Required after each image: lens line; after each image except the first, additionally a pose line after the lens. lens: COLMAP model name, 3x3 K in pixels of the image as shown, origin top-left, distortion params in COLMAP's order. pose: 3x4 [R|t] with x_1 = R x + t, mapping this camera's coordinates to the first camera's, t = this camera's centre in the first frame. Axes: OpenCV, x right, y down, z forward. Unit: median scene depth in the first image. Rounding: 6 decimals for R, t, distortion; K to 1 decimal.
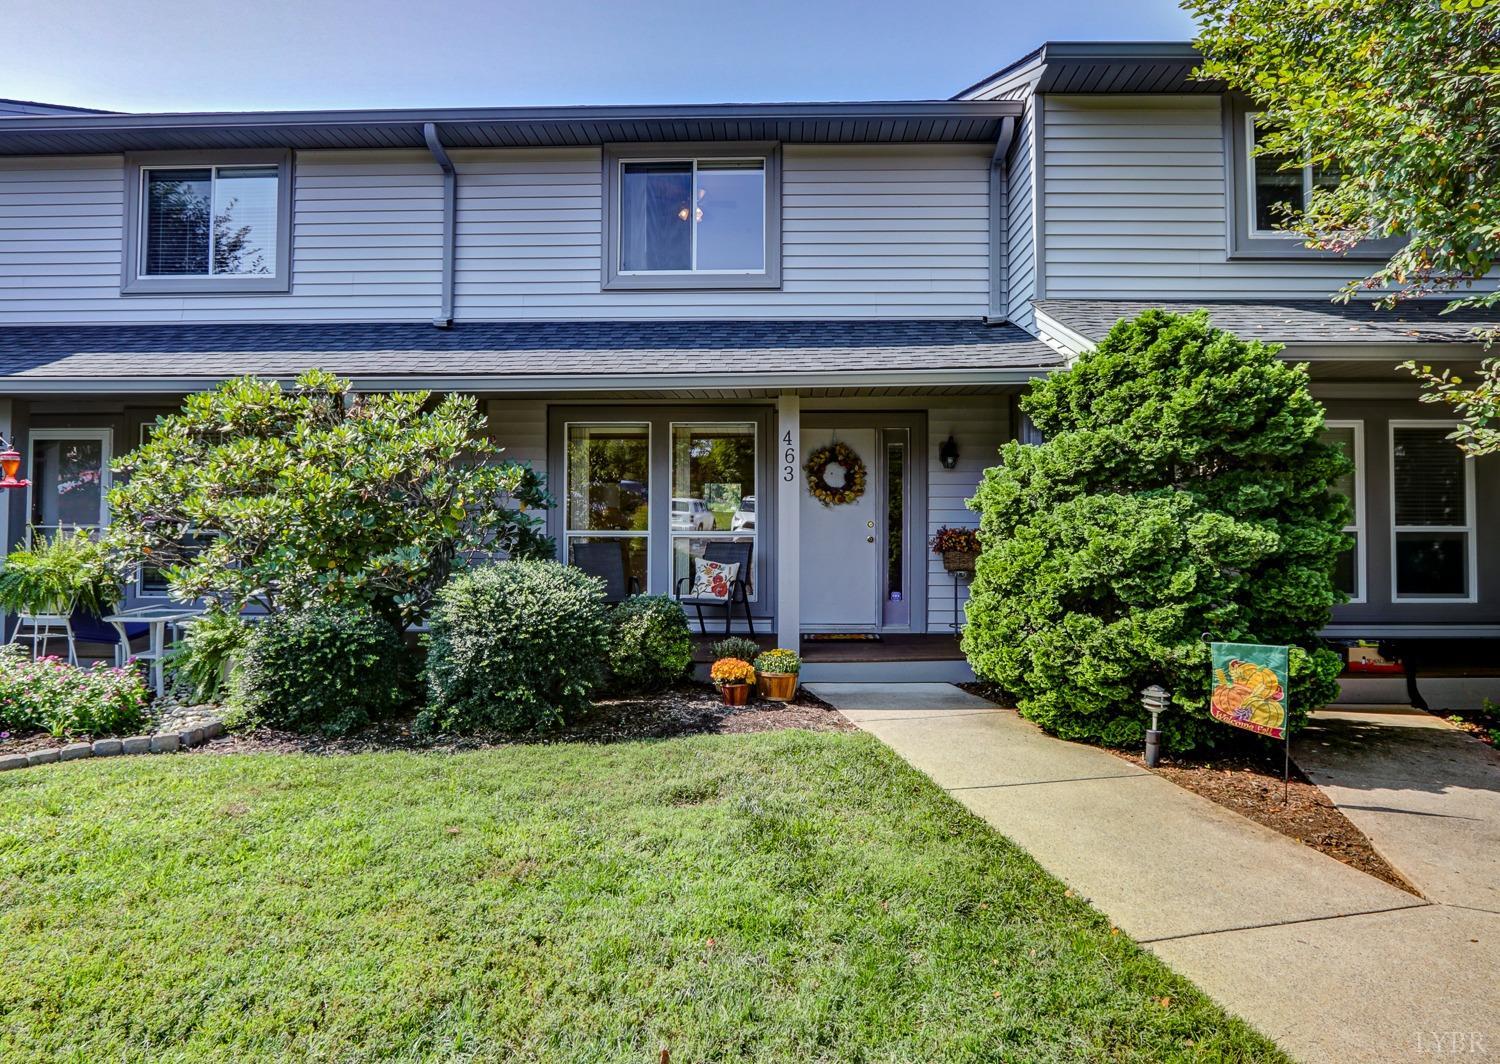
lens RADIAL K [[799.4, 0, 770.9], [0, 799.4, 506.0], [0, 0, 1]] dist [-0.017608, 0.003475]
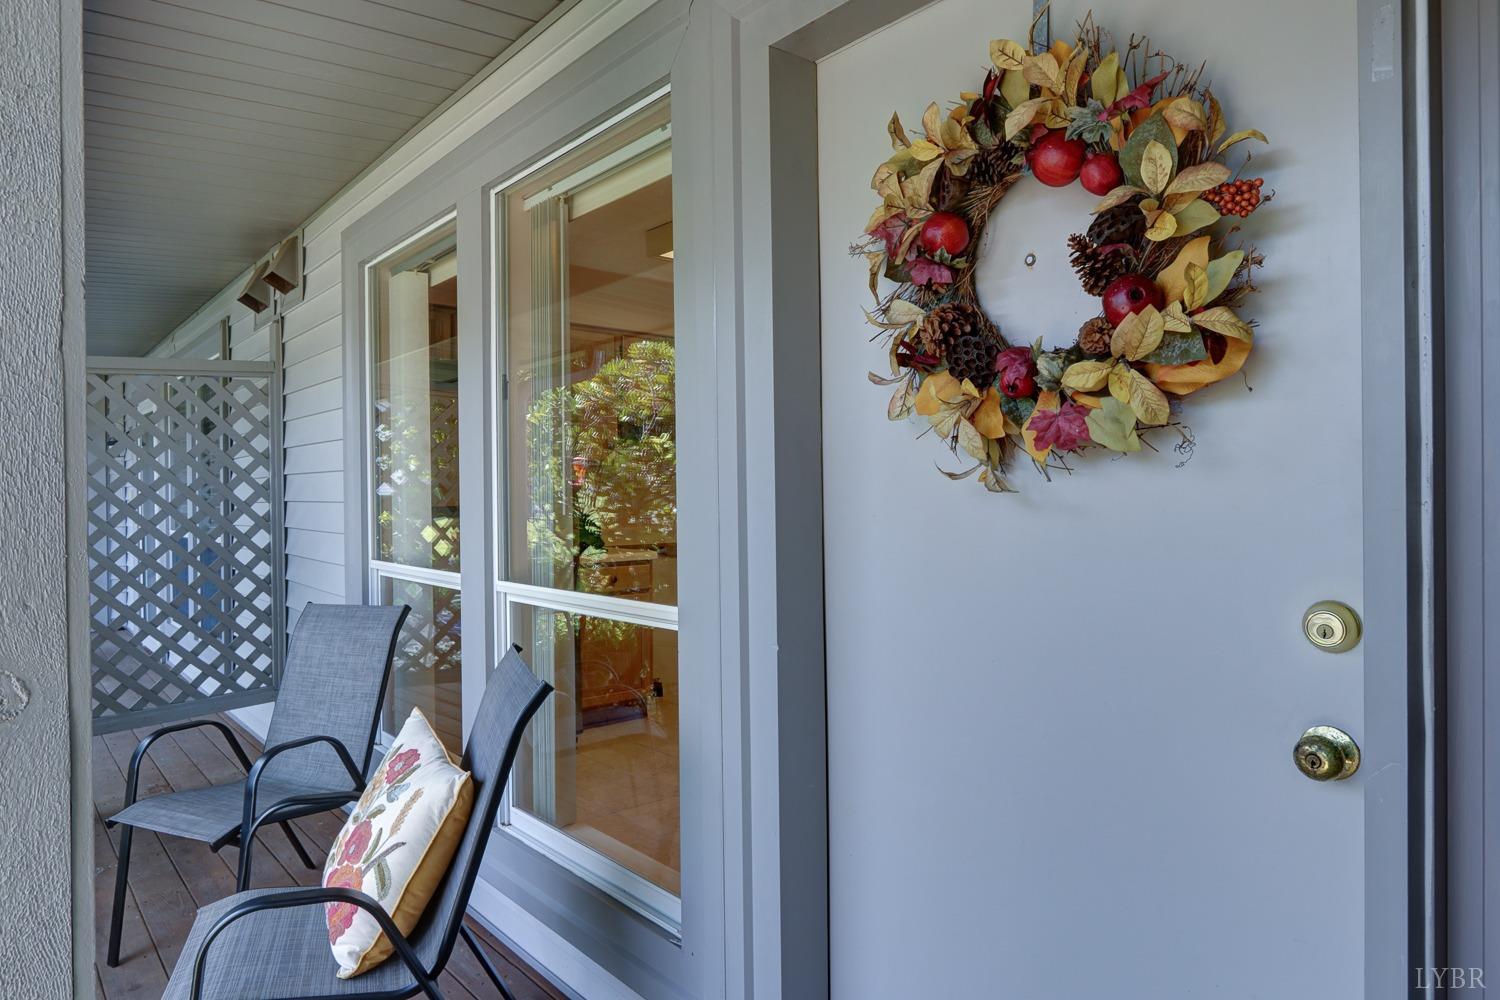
lens RADIAL K [[906.7, 0, 735.8], [0, 906.7, 501.2], [0, 0, 1]] dist [-0.008450, -0.000218]
pose [[0.680319, -0.004191, -0.732904, 0.229569], [0.022520, 0.999631, 0.015188, 0.000895], [0.732570, -0.026838, 0.680163, 1.192916]]
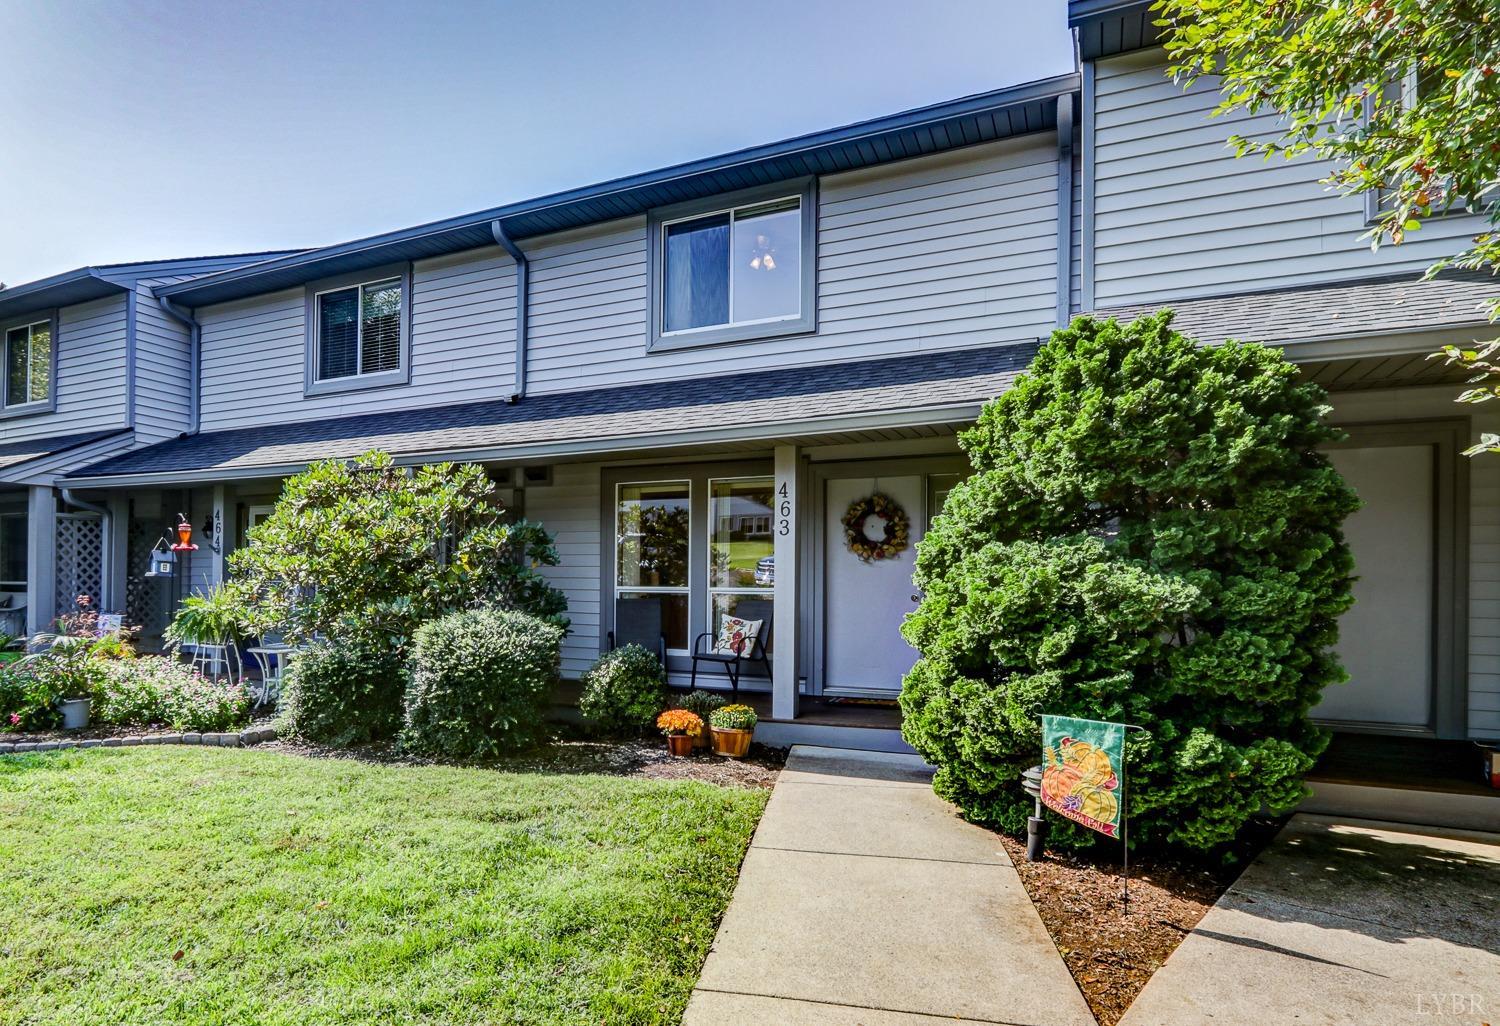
lens RADIAL K [[852.8, 0, 666.1], [0, 852.8, 581.1], [0, 0, 1]] dist [-0.015471, 0.002045]
pose [[0.907703, 0.002970, -0.419603, 0.385023], [0.003760, 0.999877, 0.015212, 0.009830], [0.419596, -0.015385, 0.907580, 0.009801]]
